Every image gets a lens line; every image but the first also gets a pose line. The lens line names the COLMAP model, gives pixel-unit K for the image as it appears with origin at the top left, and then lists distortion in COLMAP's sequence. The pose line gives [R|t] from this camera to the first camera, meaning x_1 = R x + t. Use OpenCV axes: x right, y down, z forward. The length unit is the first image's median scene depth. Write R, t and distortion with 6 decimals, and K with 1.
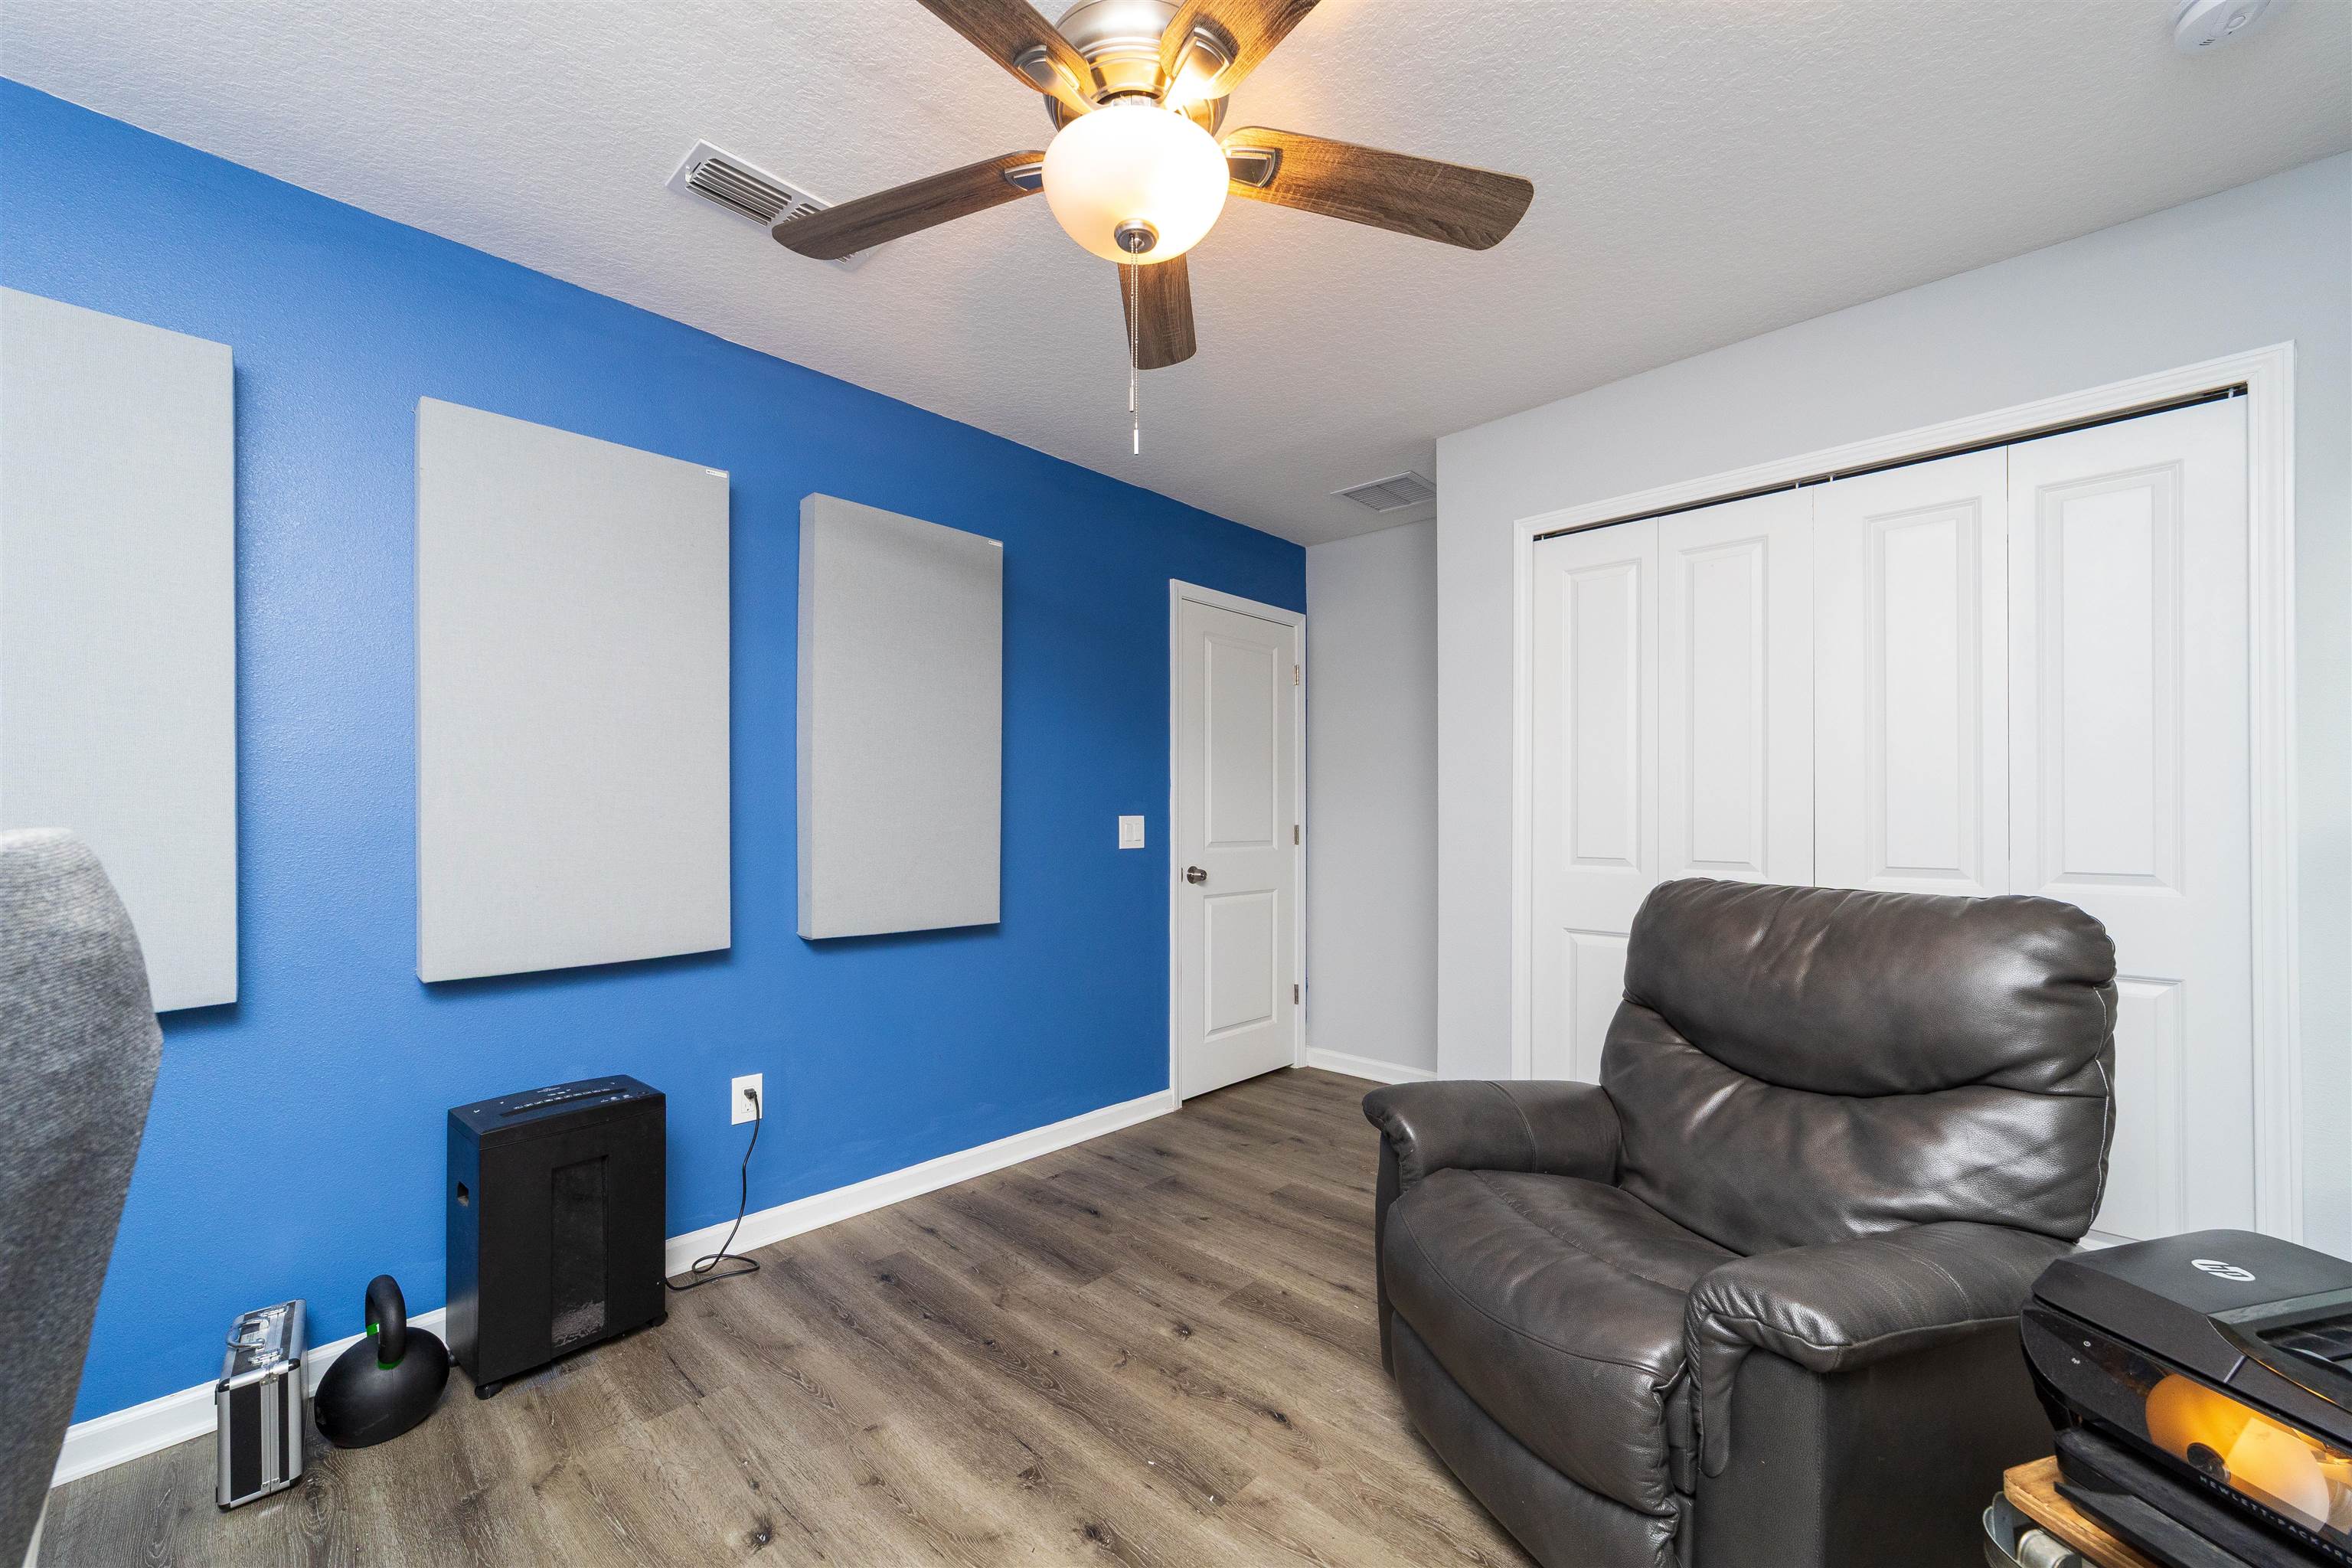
lens RADIAL K [[894.5, 0, 1182.5], [0, 894.5, 812.1], [0, 0, 1]] dist [-0.006416, 0.000173]
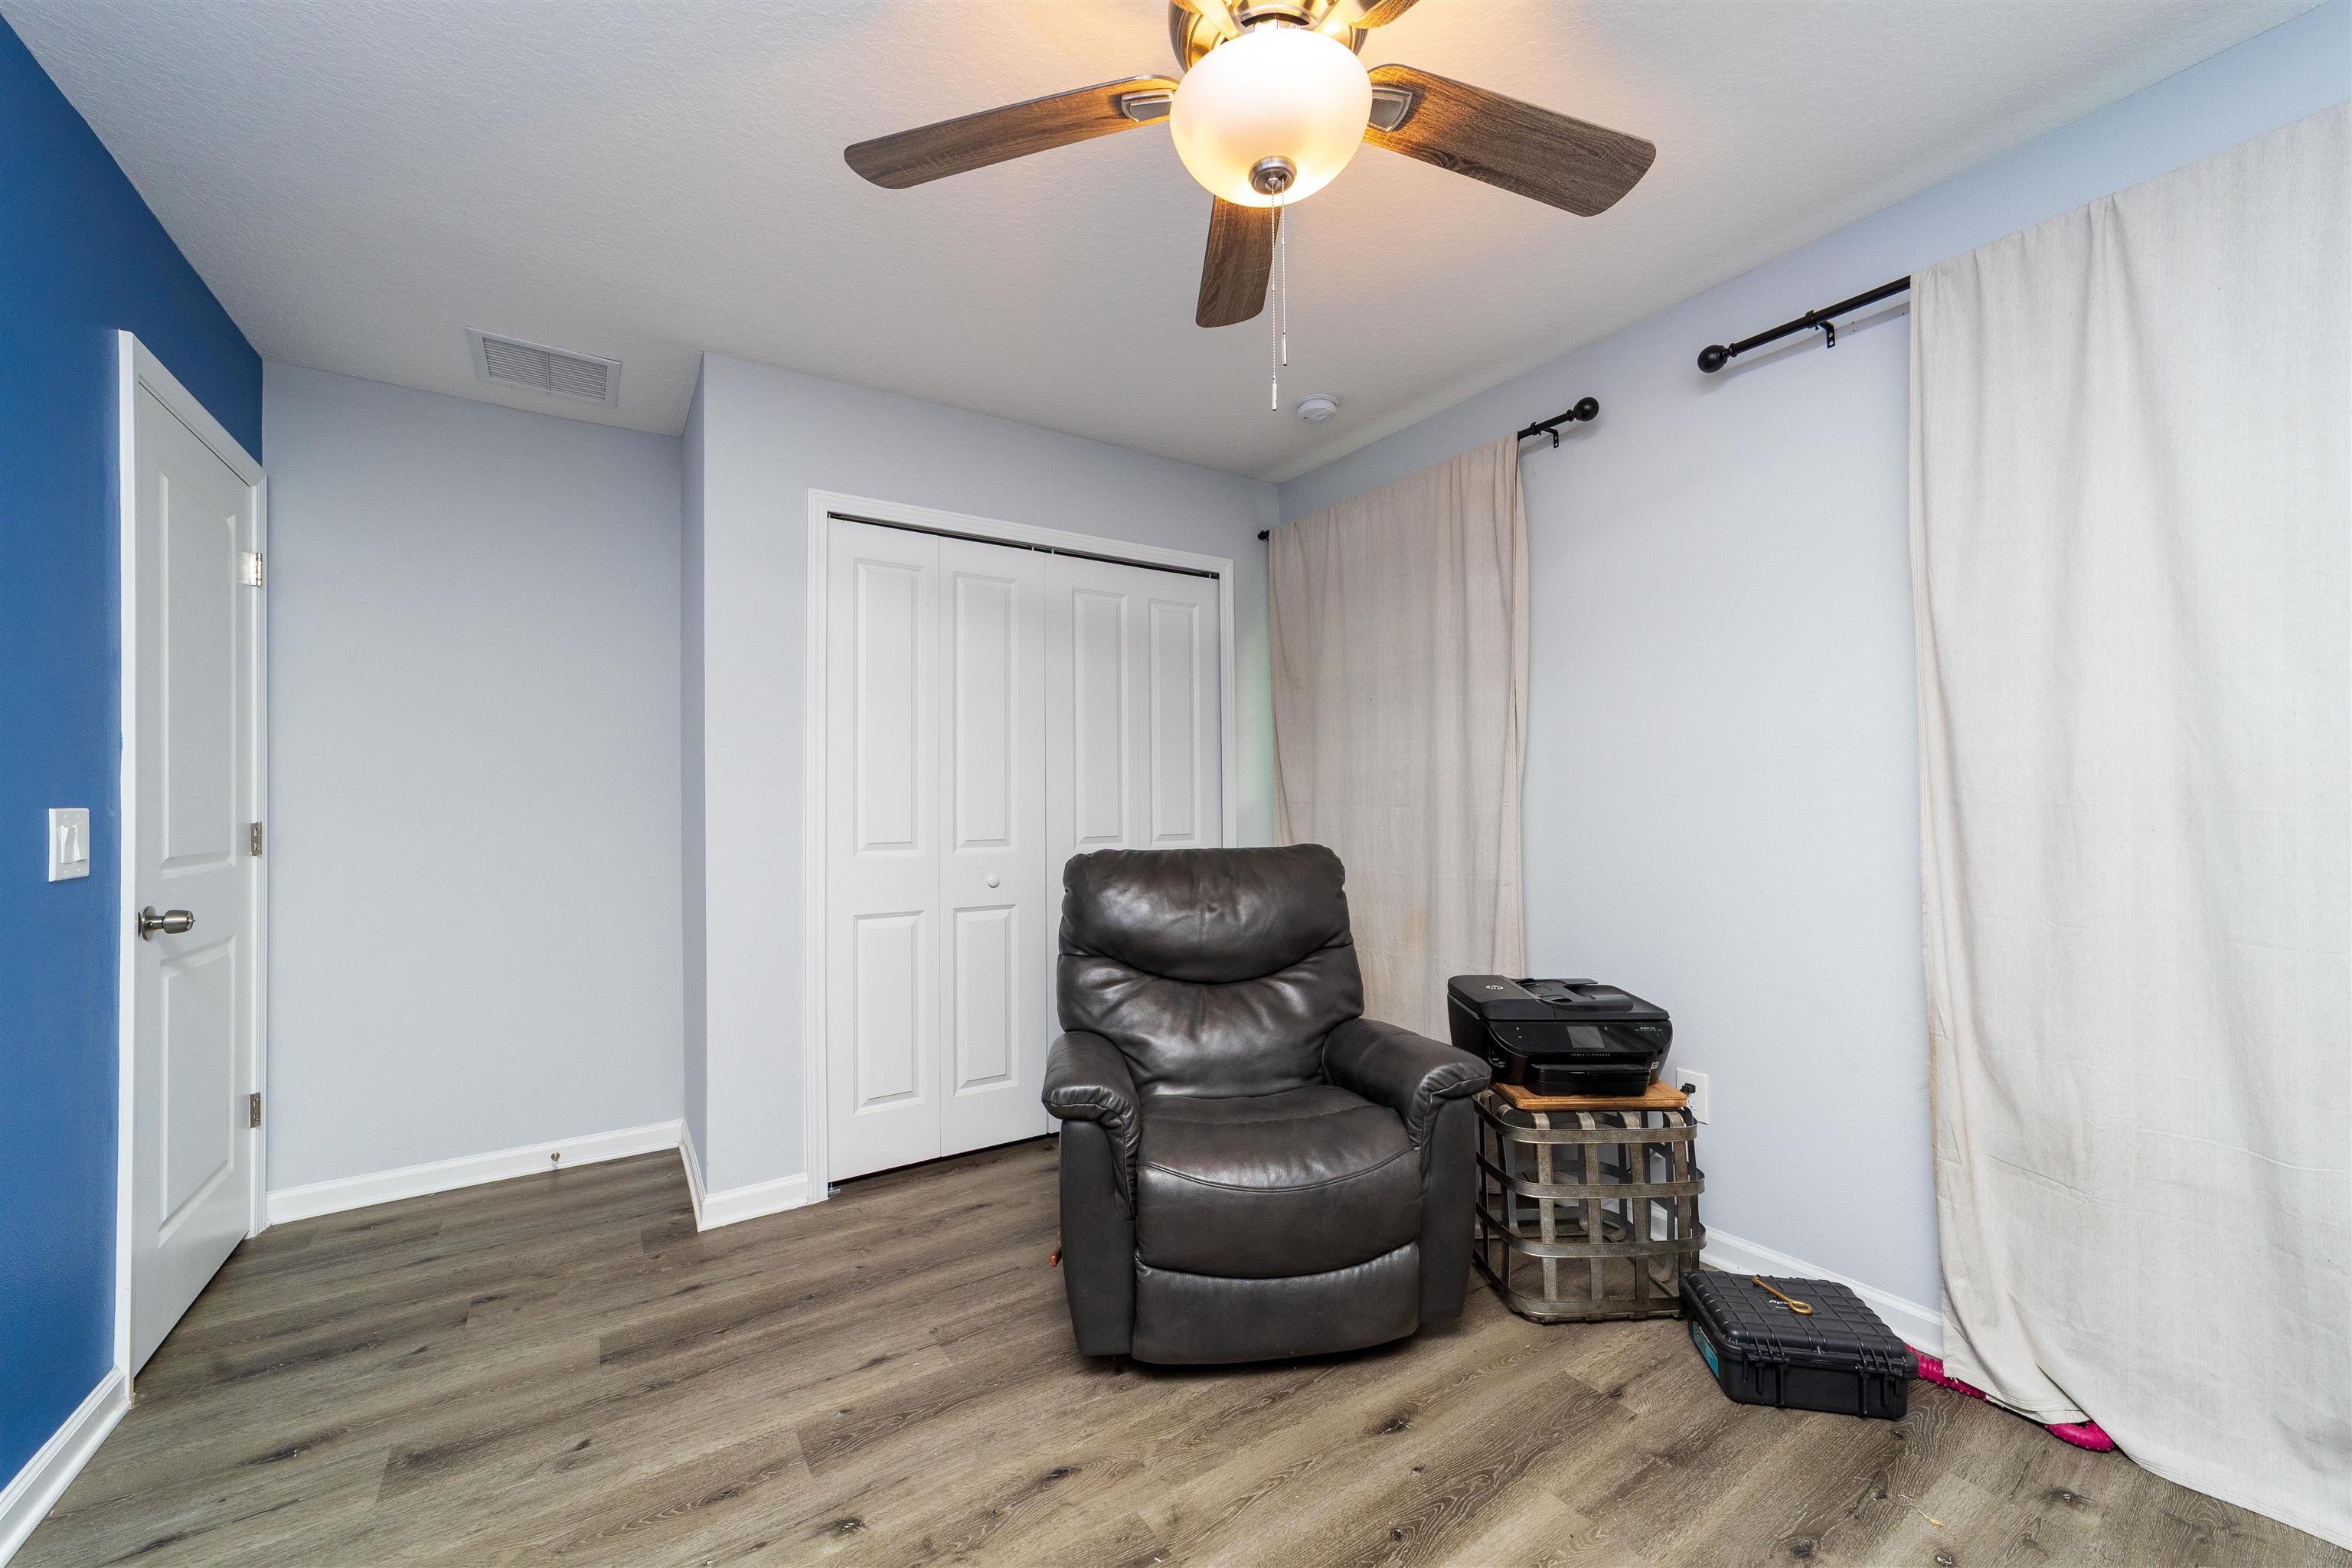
lens RADIAL K [[898.7, 0, 1177.1], [0, 898.7, 791.1], [0, 0, 1]] dist [-0.017890, 0.008727]
pose [[0.238432, 0.008327, 0.971123, -0.550171], [0.002180, 0.999956, -0.009110, 0.001178], [-0.971157, 0.004289, 0.238404, 0.497846]]
